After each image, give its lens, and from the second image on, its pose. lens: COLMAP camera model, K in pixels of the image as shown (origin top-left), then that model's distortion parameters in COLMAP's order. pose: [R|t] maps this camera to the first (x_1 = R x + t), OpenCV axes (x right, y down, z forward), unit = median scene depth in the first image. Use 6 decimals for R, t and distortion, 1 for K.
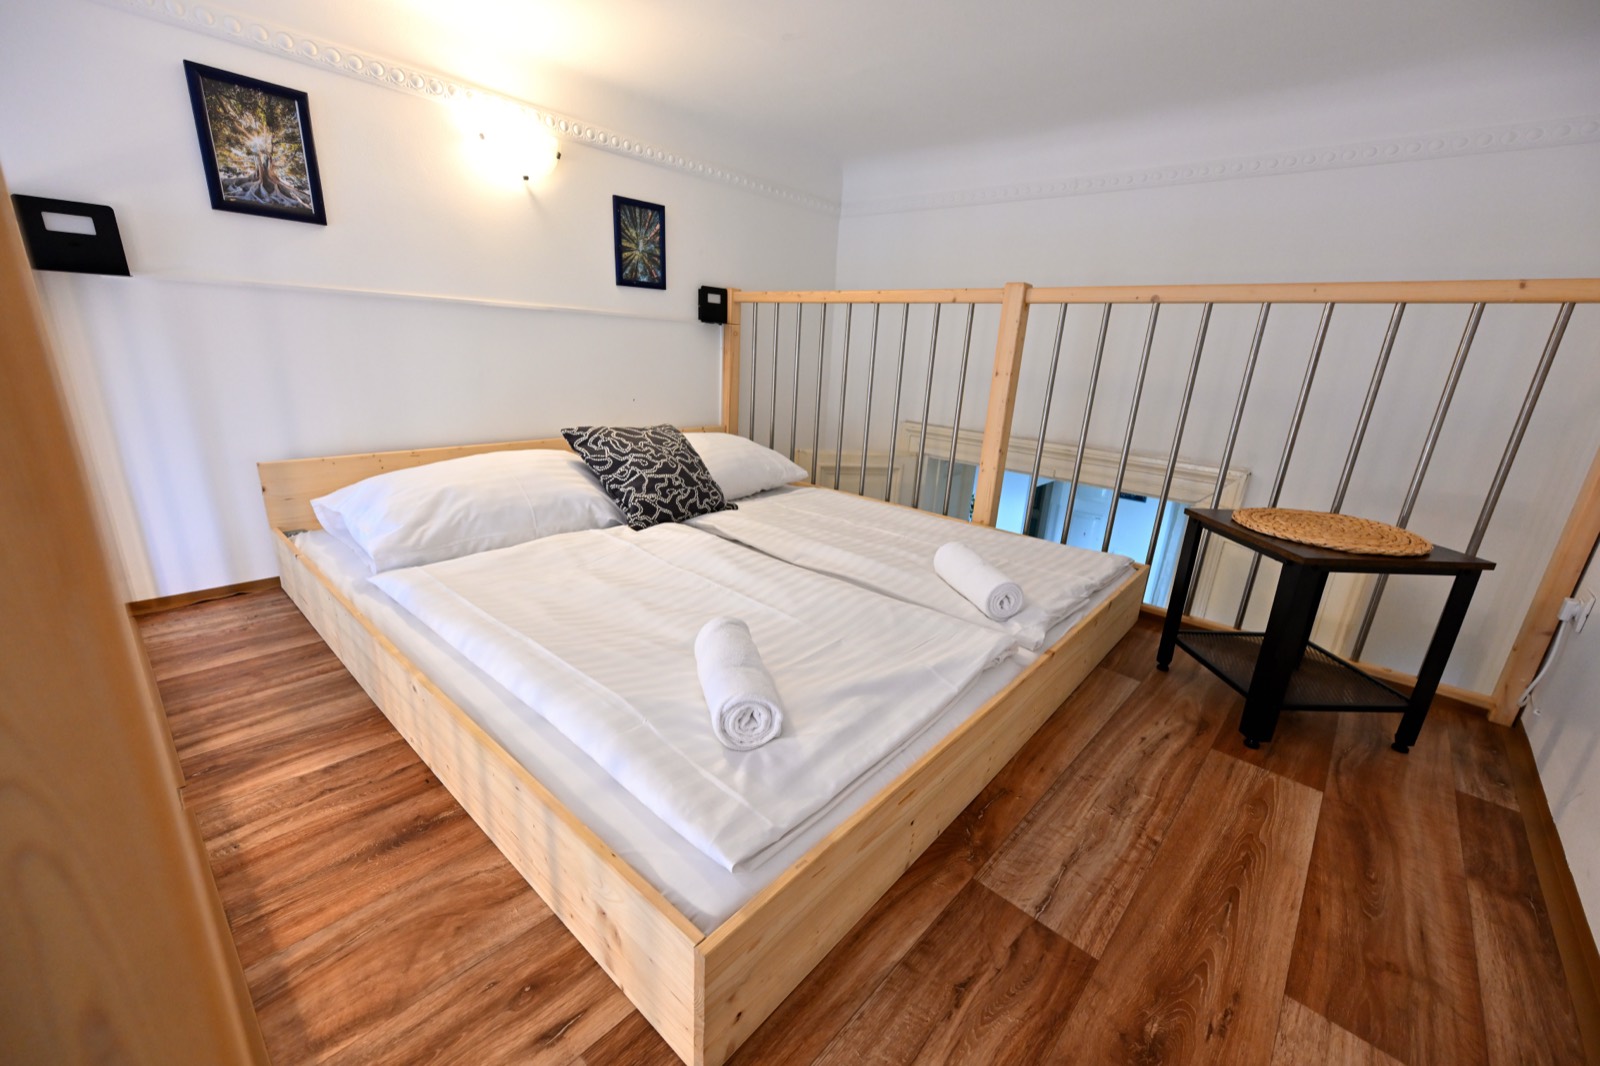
lens RADIAL K [[625.6, 0, 802.3], [0, 625.6, 538.0], [0, 0, 1]] dist [-0.001203, 0.000406]
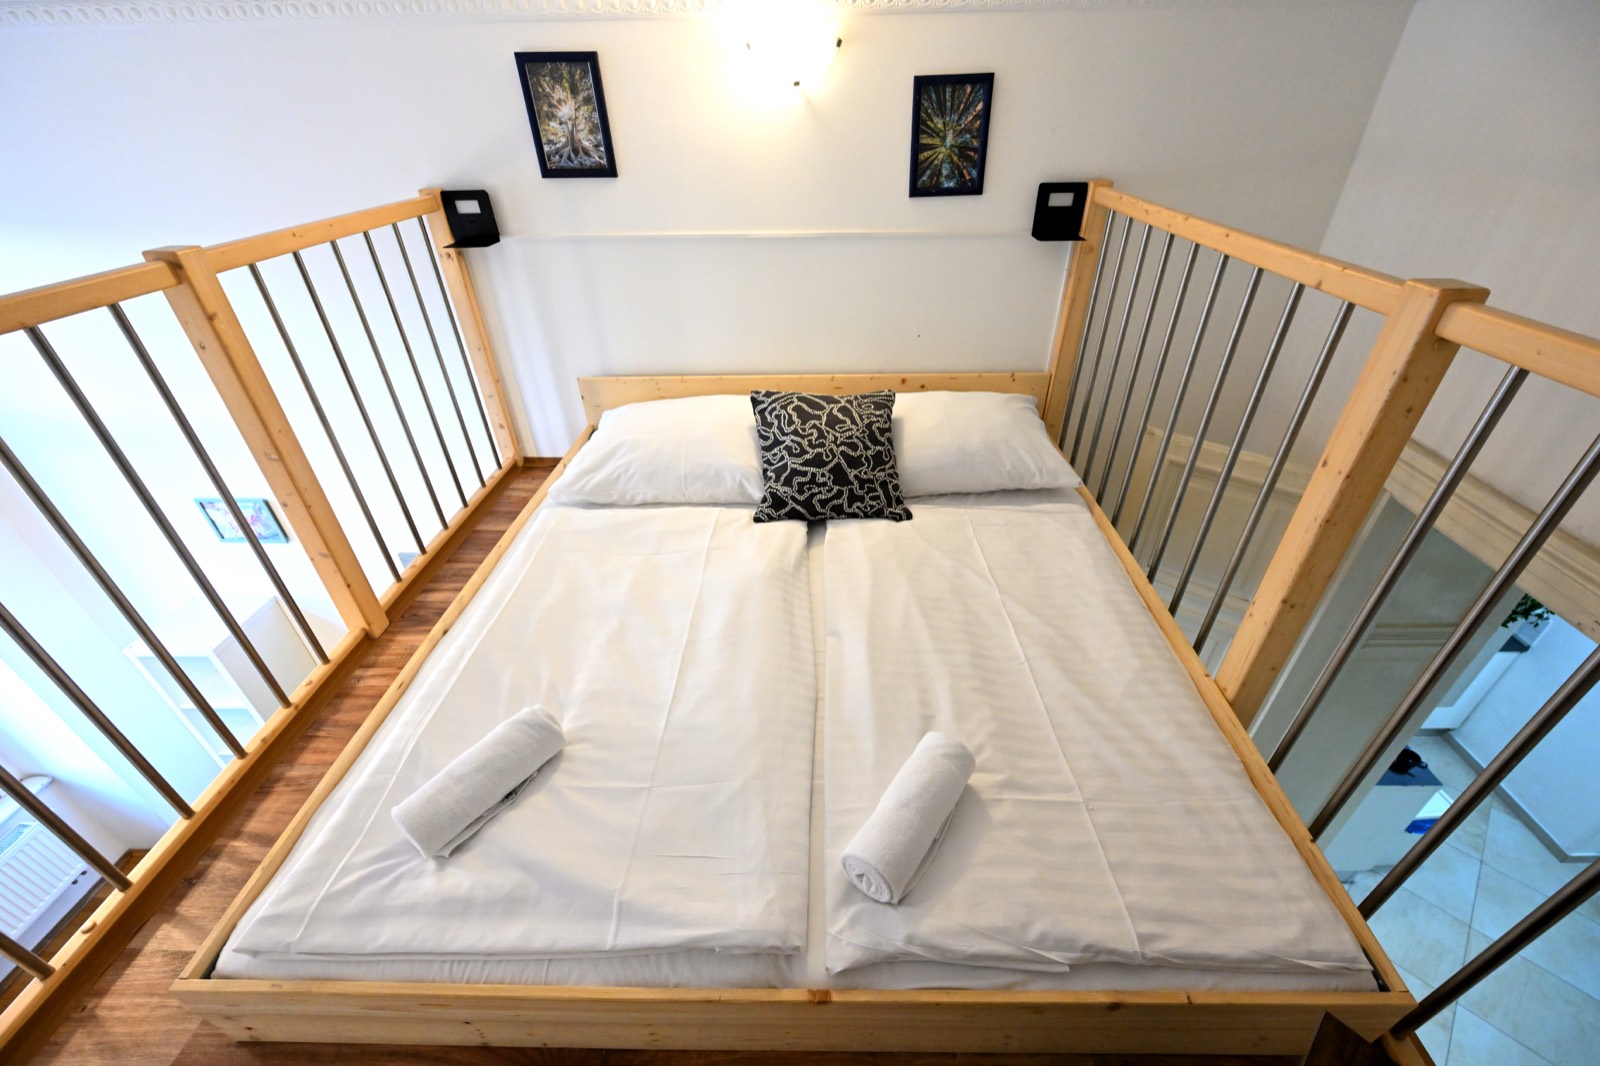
lens RADIAL K [[643.6, 0, 819.1], [0, 643.6, 535.5], [0, 0, 1]] dist [-0.000889, 0.000157]
pose [[0.646248, 0.376159, -0.663979, 0.502925], [-0.179773, 0.920631, 0.346585, -0.384683], [0.741650, -0.104615, 0.662579, 0.447921]]
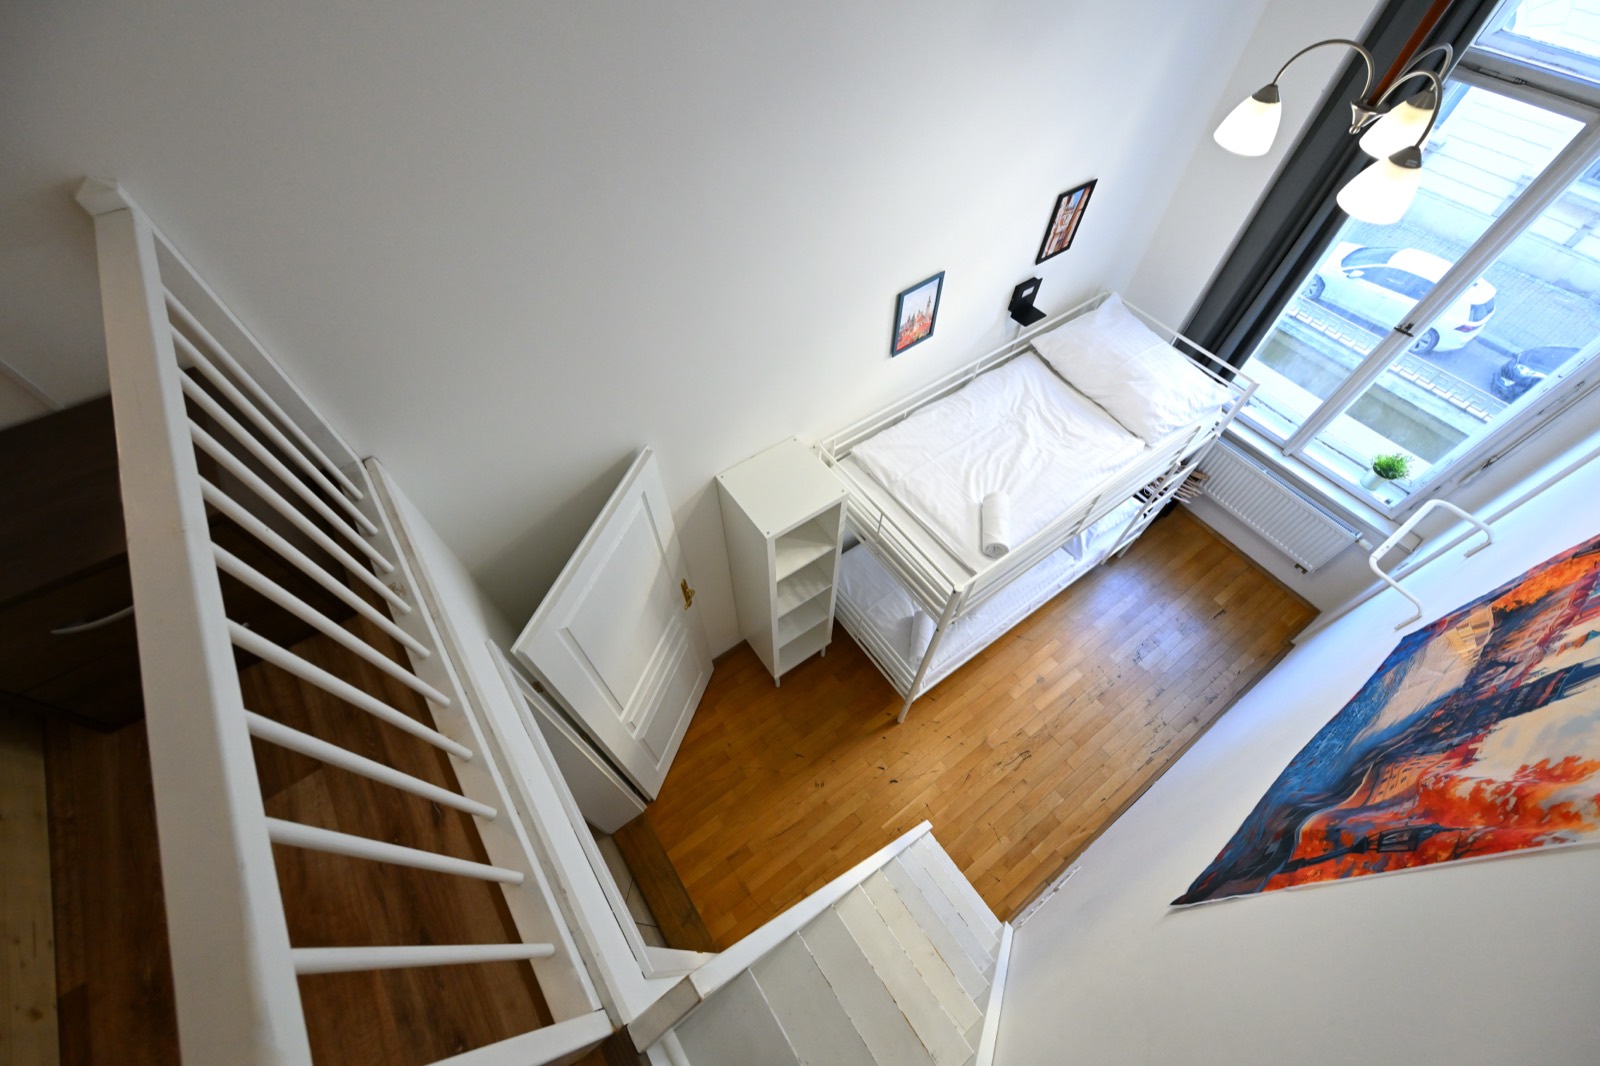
lens RADIAL K [[625.6, 0, 802.3], [0, 625.6, 538.0], [0, 0, 1]] dist [-0.001203, 0.000406]
pose [[0.190235, -0.841448, 0.505743, 0.409514], [0.289883, 0.540326, 0.789947, -0.155276], [-0.937965, -0.003669, 0.346711, -0.330148]]
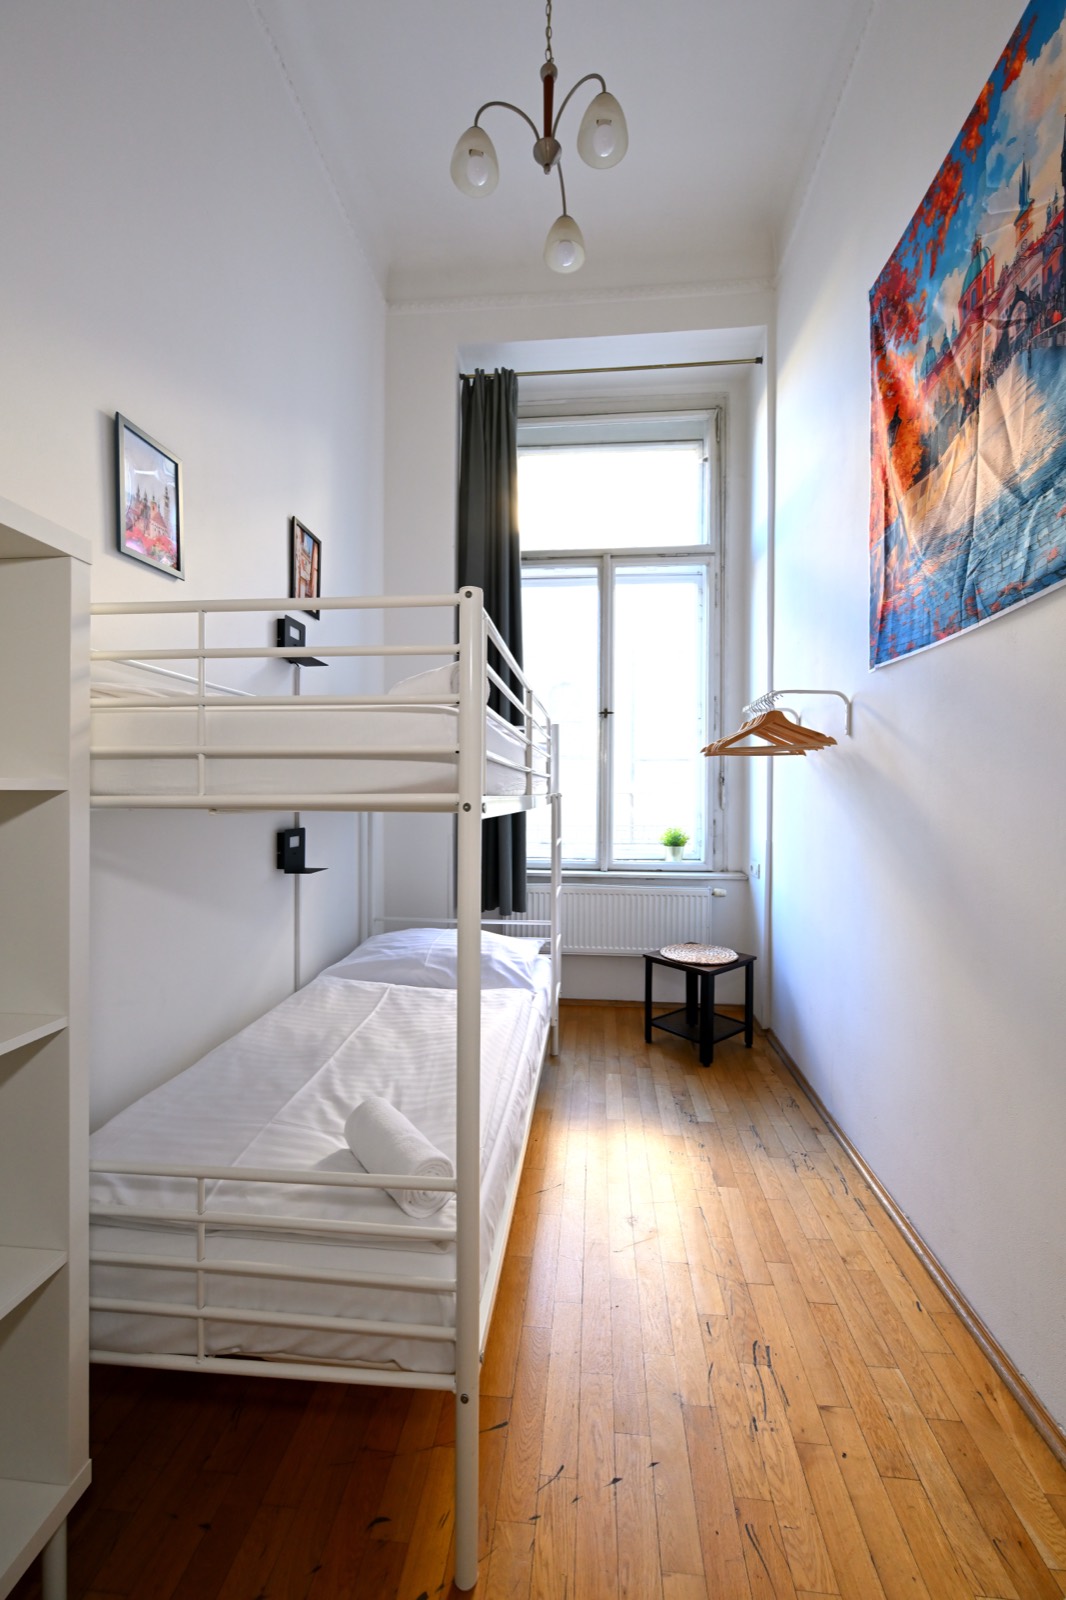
lens RADIAL K [[625.6, 0, 538.7], [0, 625.6, 795.8], [0, 0, 1]] dist [-0.001203, 0.000406]
pose [[-0.617289, -0.059495, 0.784484, 0.575677], [0.194104, 0.954795, 0.225146, 1.126776], [-0.762416, 0.291252, -0.577836, 0.156770]]
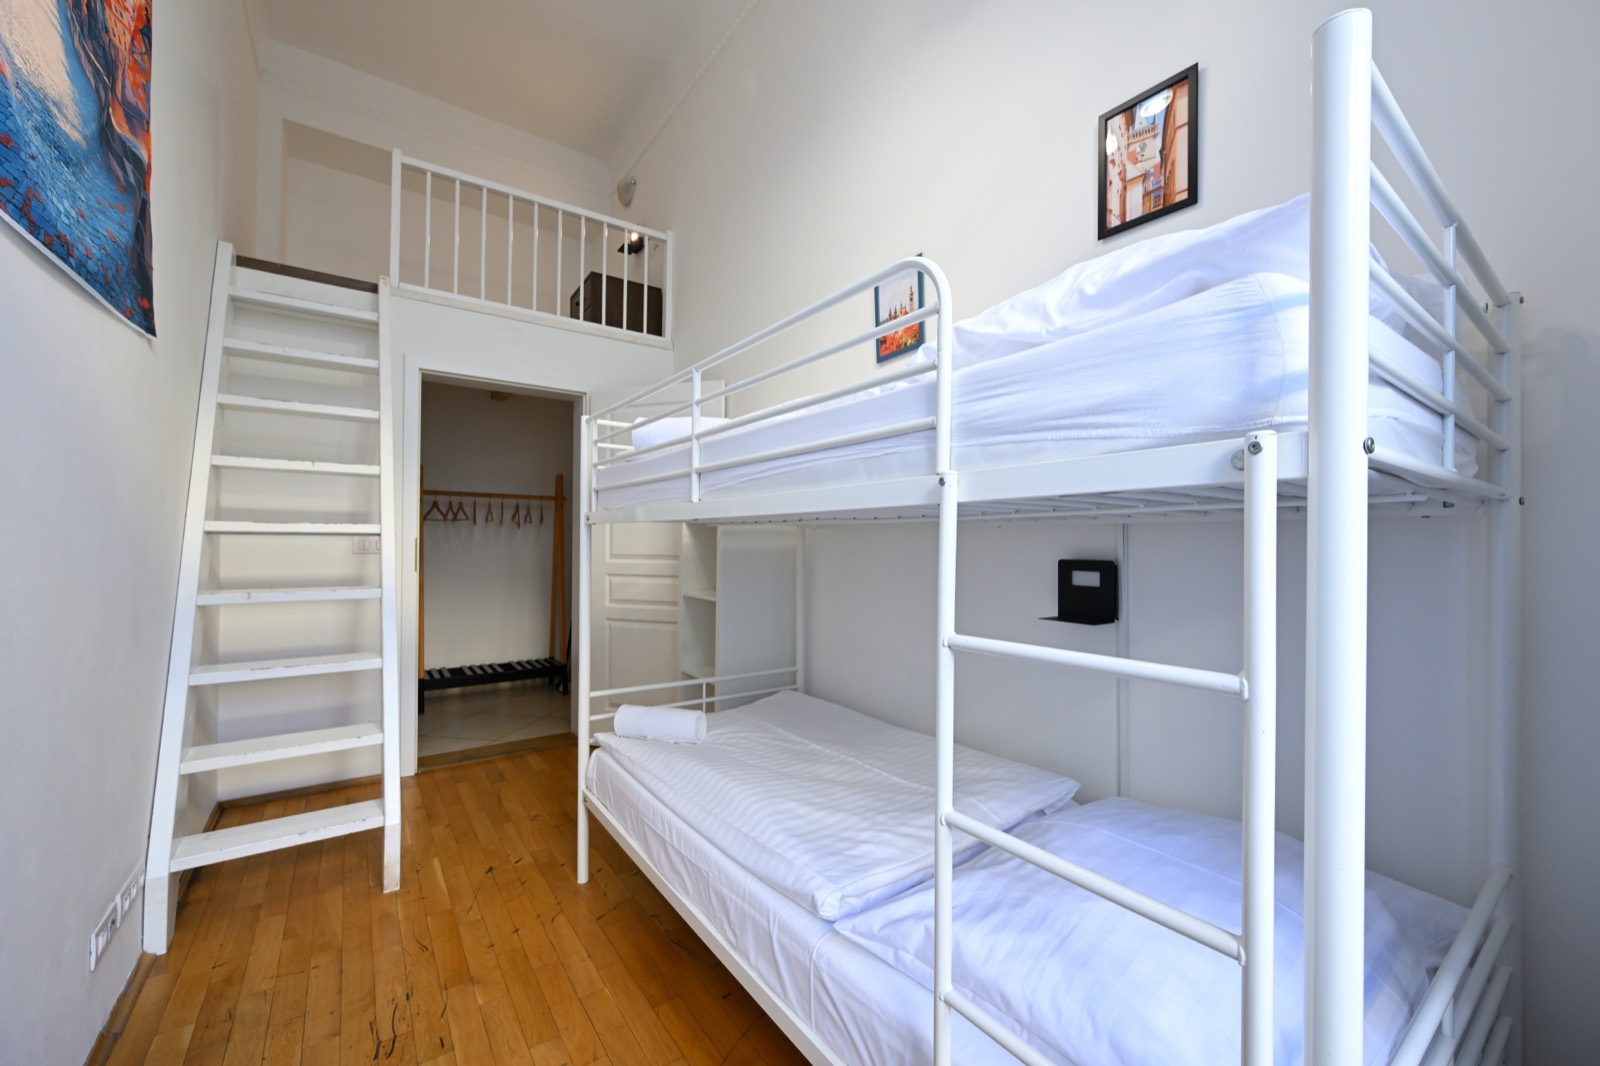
lens RADIAL K [[625.6, 0, 802.3], [0, 625.6, 538.0], [0, 0, 1]] dist [-0.001203, 0.000406]
pose [[0.981457, -0.044645, -0.186410, 1.686160], [-0.014141, 0.952984, -0.302691, 1.647112], [0.191159, 0.299714, 0.934682, -1.155448]]
